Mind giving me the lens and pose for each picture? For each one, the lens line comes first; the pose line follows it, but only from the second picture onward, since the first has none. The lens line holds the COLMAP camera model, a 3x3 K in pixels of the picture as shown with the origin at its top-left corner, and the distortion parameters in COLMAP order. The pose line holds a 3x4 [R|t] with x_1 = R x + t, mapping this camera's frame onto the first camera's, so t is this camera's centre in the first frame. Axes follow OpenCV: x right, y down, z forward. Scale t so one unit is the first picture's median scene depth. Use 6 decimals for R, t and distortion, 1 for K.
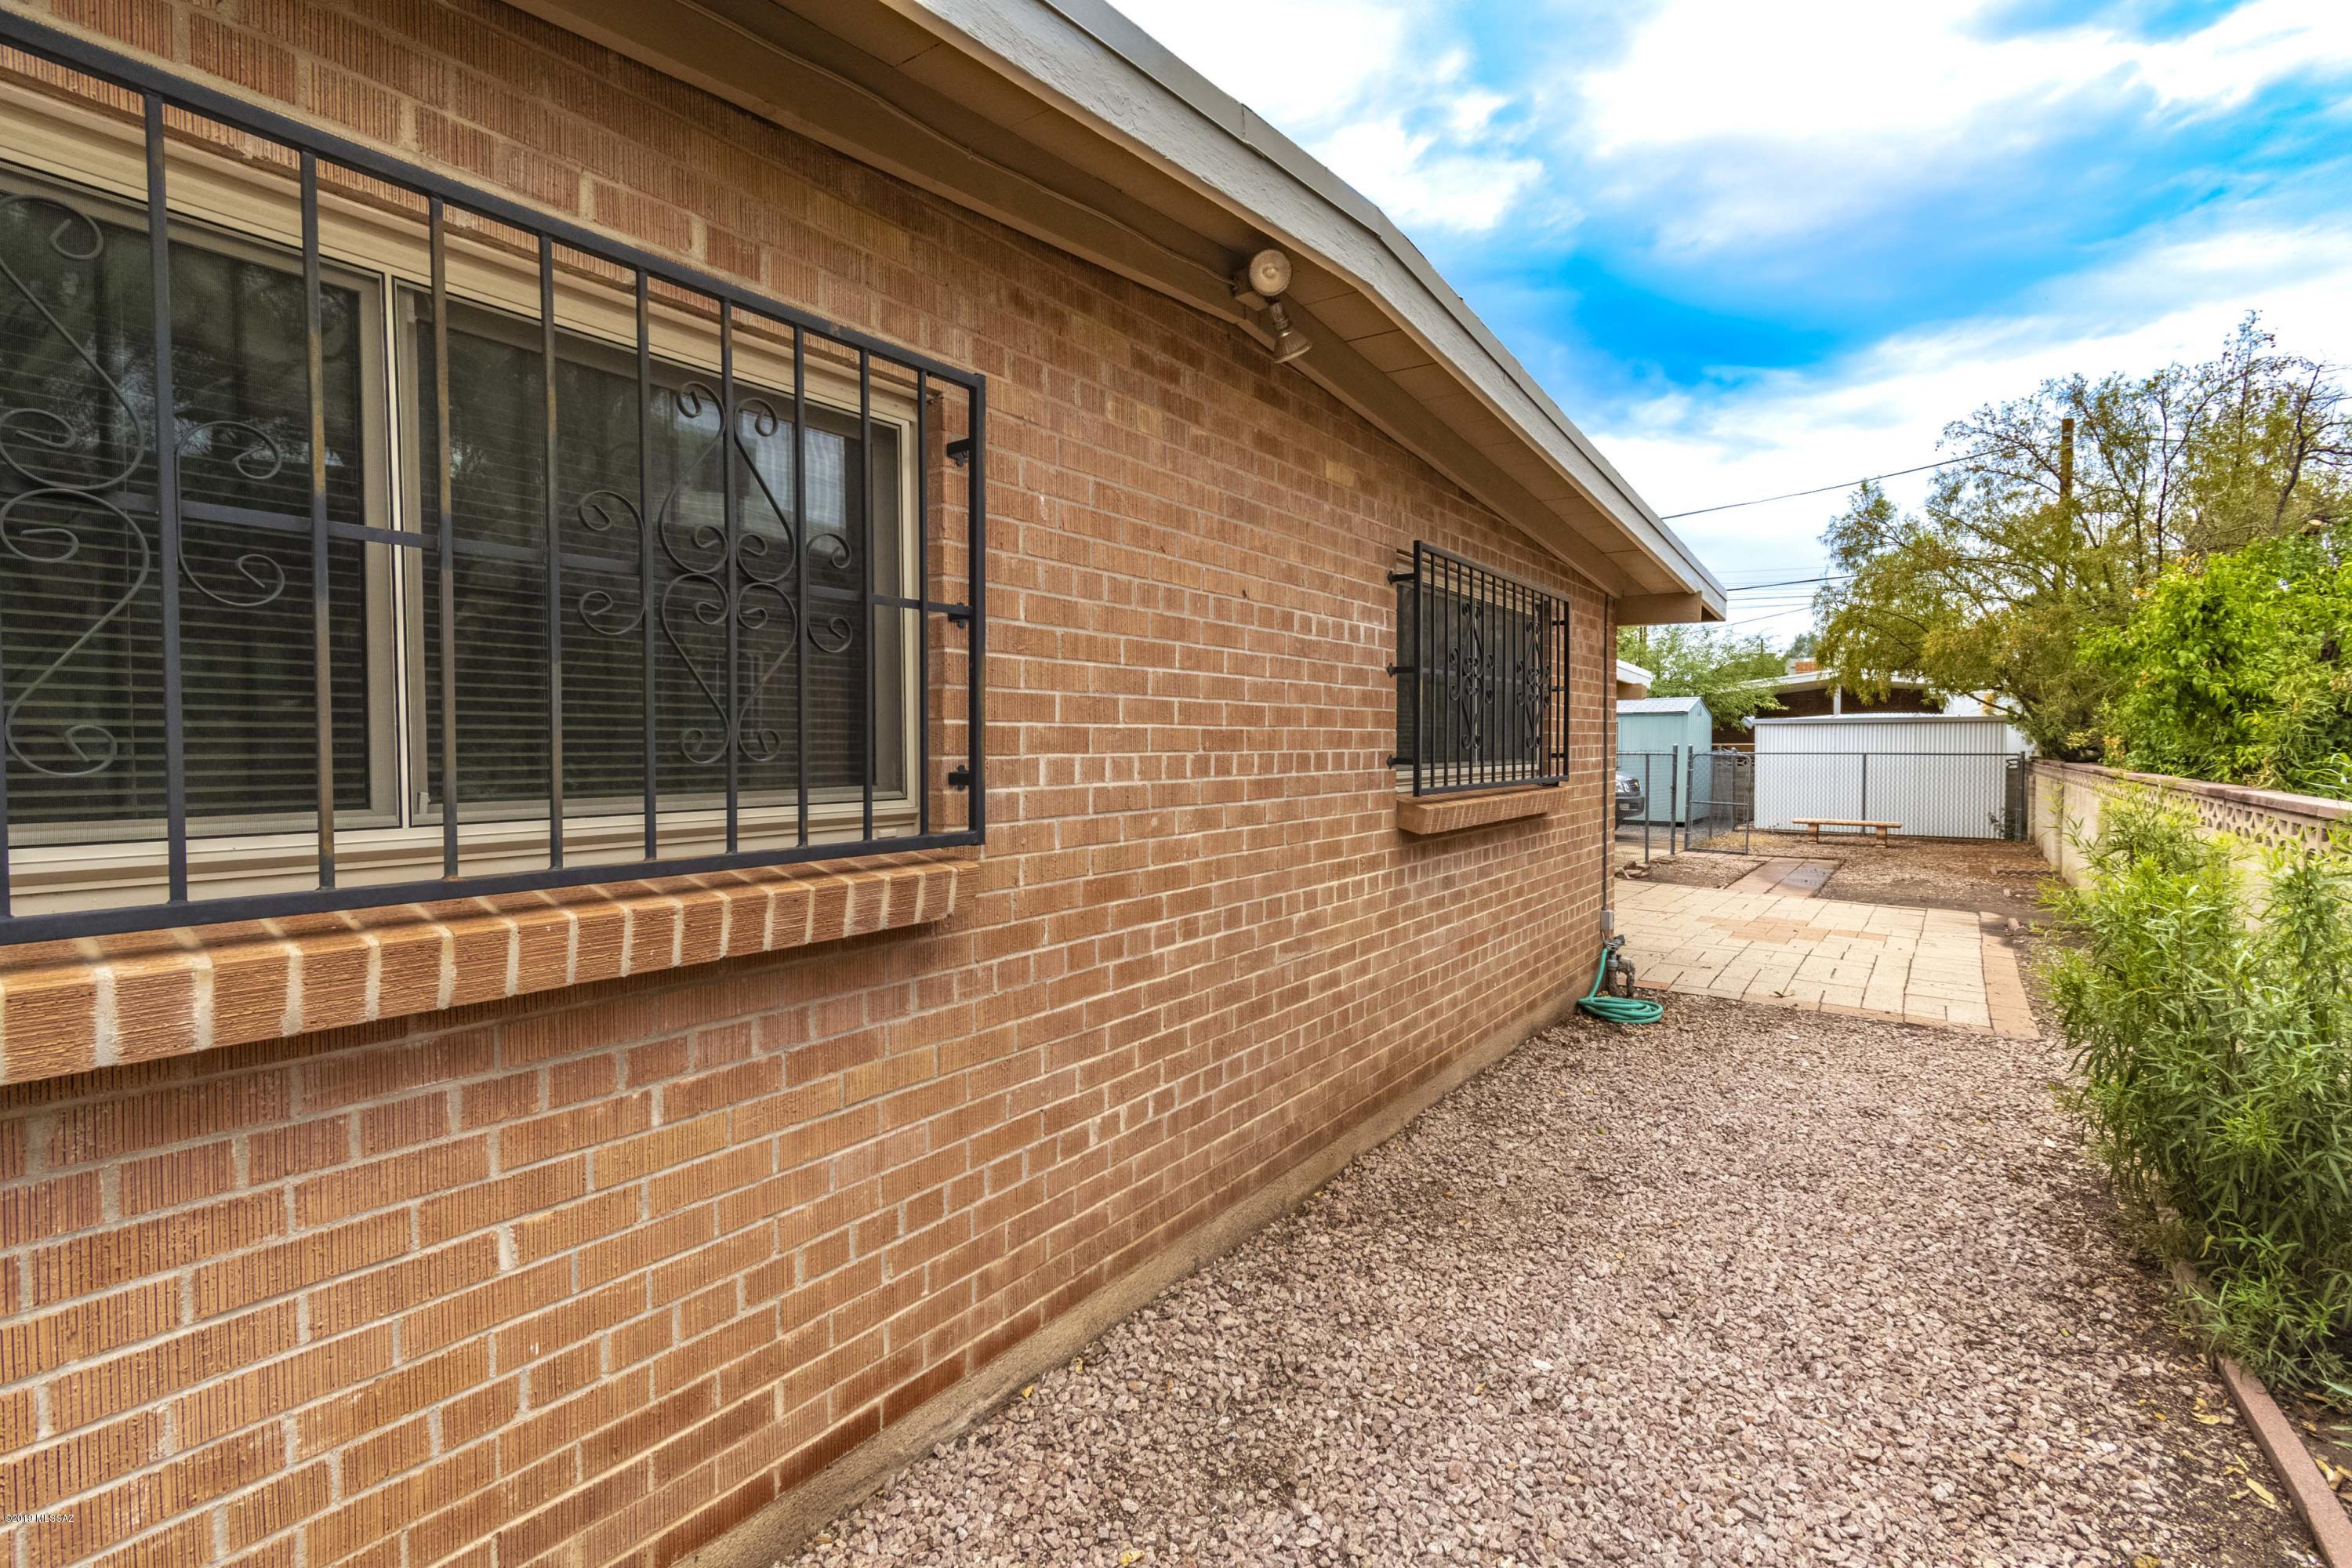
lens RADIAL K [[1044.9, 0, 1185.6], [0, 1044.9, 770.1], [0, 0, 1]] dist [-0.000467, -0.009338]
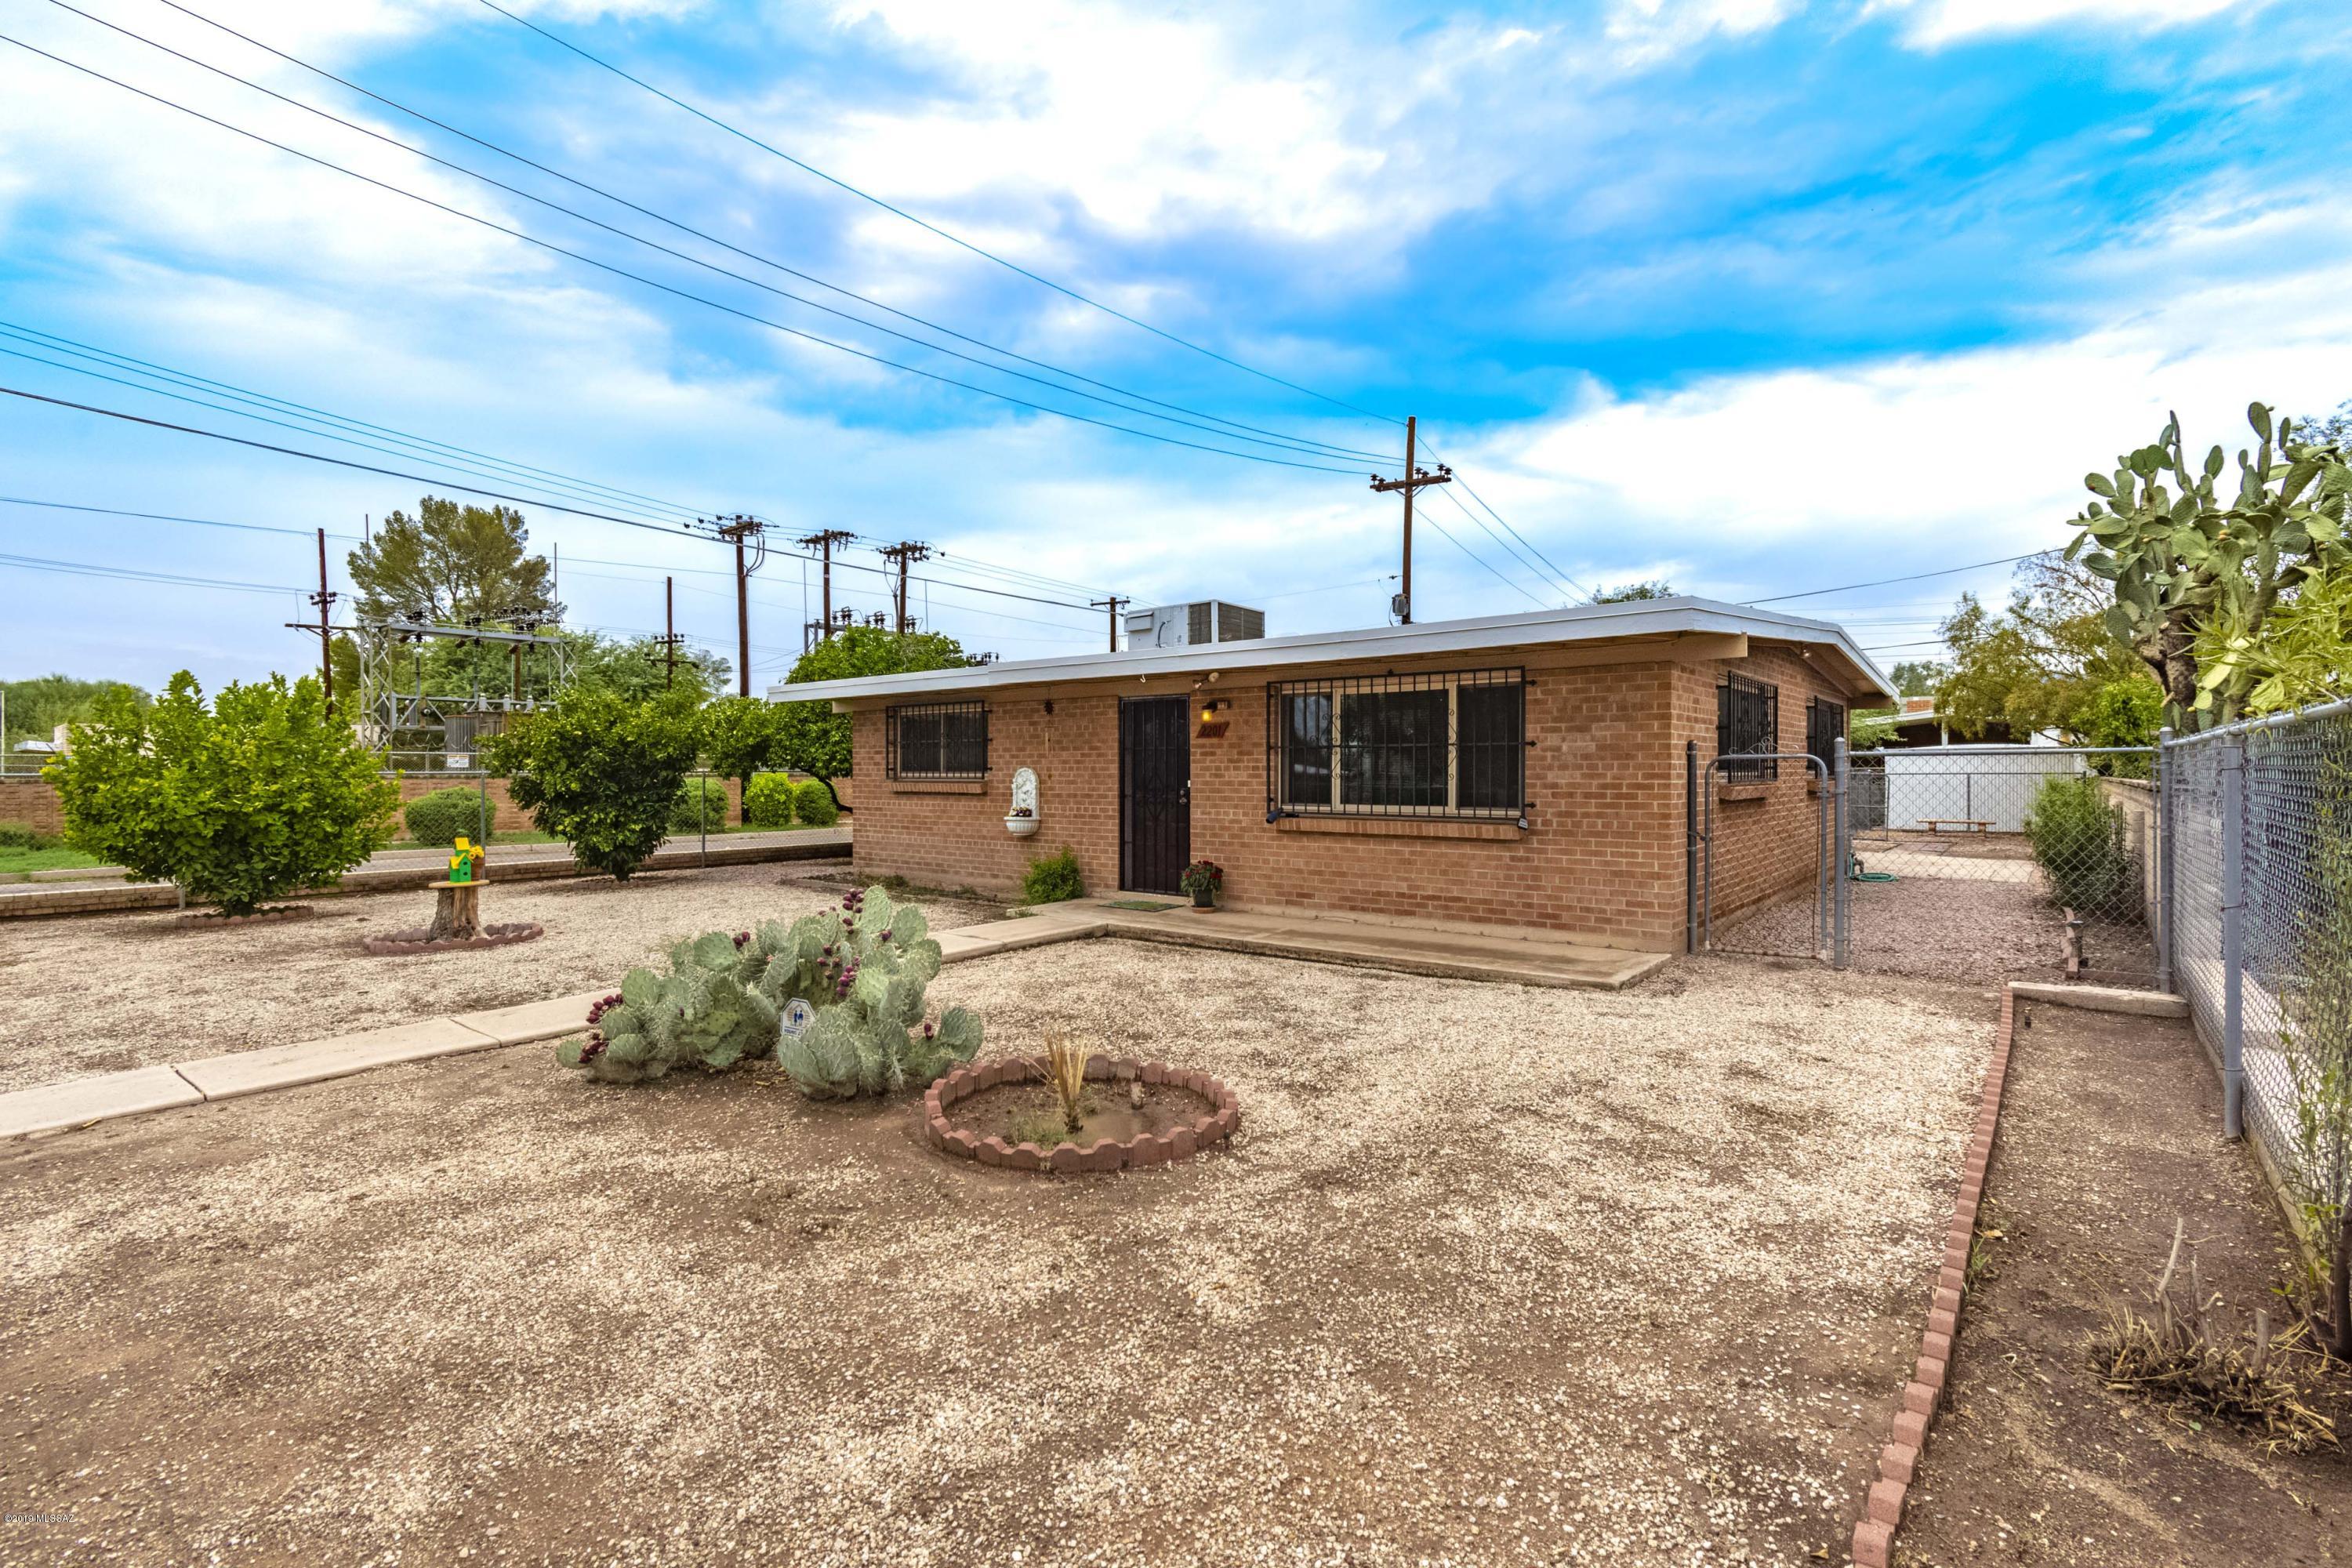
lens RADIAL K [[1044.9, 0, 1185.6], [0, 1044.9, 770.1], [0, 0, 1]] dist [-0.000467, -0.009338]
pose [[0.997832, 0.000308, -0.065807, -0.373360], [-0.002049, 0.999649, -0.026395, 0.022843], [0.065775, 0.026473, 0.997483, -0.567831]]
